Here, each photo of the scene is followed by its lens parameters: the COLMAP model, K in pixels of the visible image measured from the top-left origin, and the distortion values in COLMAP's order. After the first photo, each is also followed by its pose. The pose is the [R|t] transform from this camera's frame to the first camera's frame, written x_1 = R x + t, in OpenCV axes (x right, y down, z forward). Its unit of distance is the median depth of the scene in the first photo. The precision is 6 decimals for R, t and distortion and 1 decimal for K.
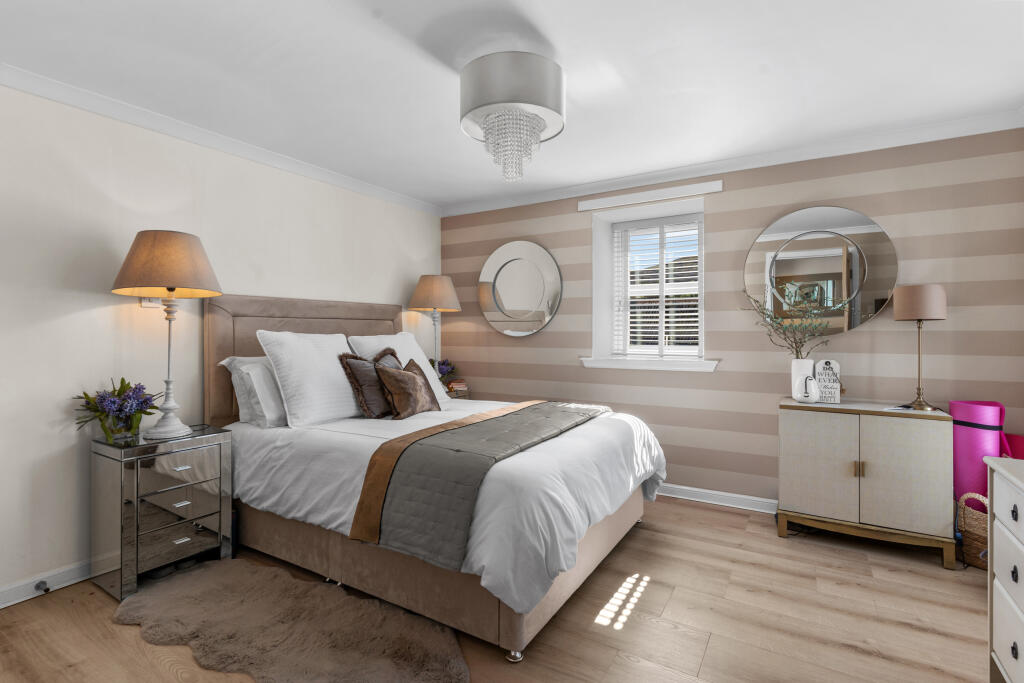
lens RADIAL K [[492.7, 0, 506.5], [0, 492.7, 336.5], [0, 0, 1]] dist [0.001922, 0.000105]
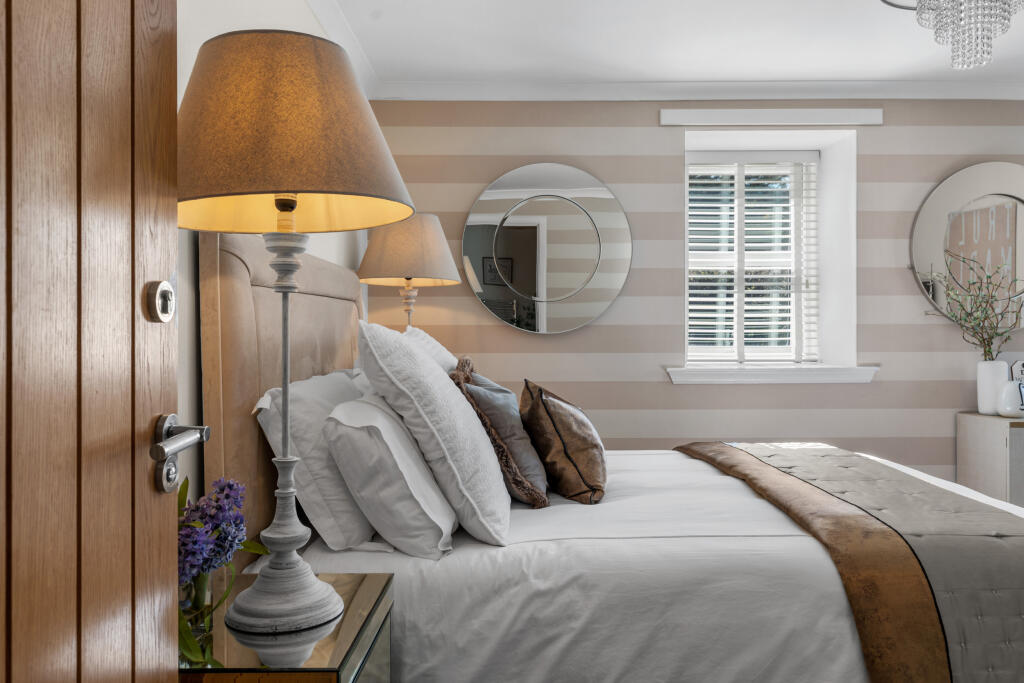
lens RADIAL K [[796.9, 0, 509.2], [0, 796.9, 343.5], [0, 0, 1]] dist [-0.002243, 0.000162]
pose [[0.849560, -0.010321, 0.527391, -0.588044], [0.005427, 0.999927, 0.010826, 0.001546], [-0.527465, -0.006335, 0.849553, 0.300213]]
